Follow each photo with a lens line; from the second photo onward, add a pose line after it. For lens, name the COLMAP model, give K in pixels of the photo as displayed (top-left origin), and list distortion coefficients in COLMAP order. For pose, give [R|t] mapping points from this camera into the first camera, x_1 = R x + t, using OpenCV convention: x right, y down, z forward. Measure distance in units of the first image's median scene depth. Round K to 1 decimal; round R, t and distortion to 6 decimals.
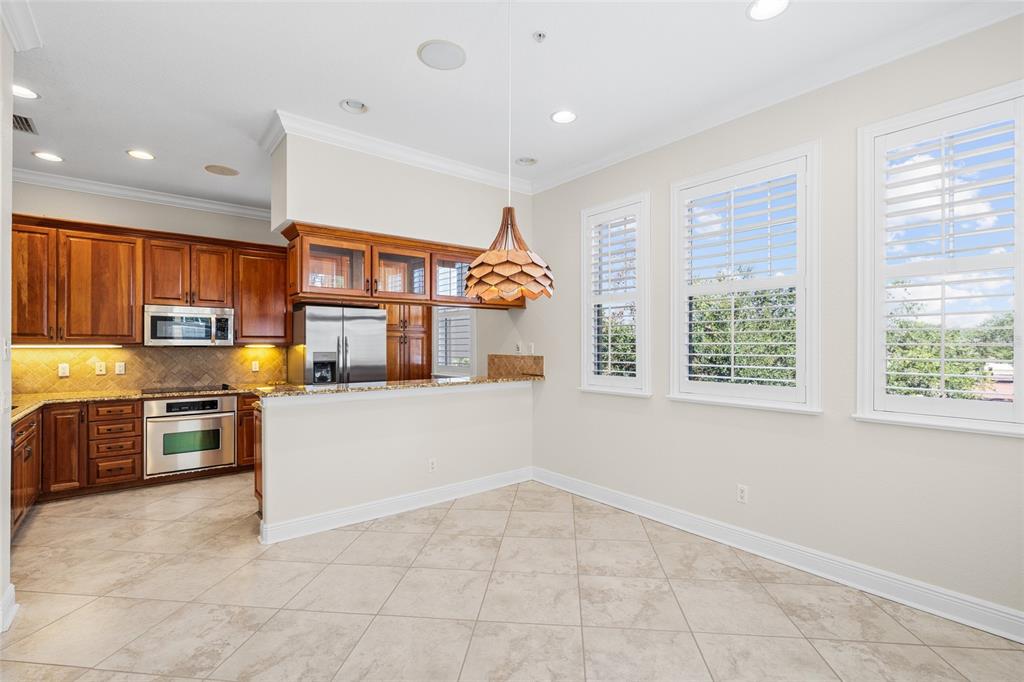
lens RADIAL K [[468.8, 0, 517.3], [0, 468.8, 344.7], [0, 0, 1]] dist [0.003536, 0.000668]
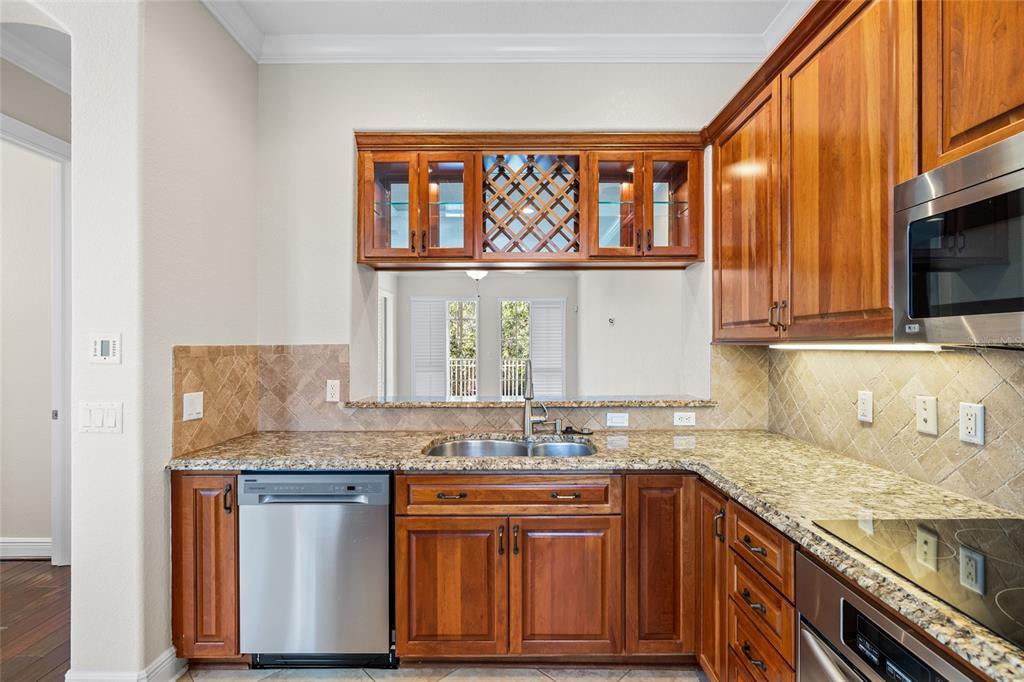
lens RADIAL K [[468.8, 0, 515.6], [0, 468.8, 342.3], [0, 0, 1]] dist [0.003536, 0.000668]
pose [[-0.624087, 0.000249, -0.781355, -0.365518], [0.005648, 0.999975, -0.004193, 0.000050], [0.781334, -0.007030, -0.624073, 0.790738]]
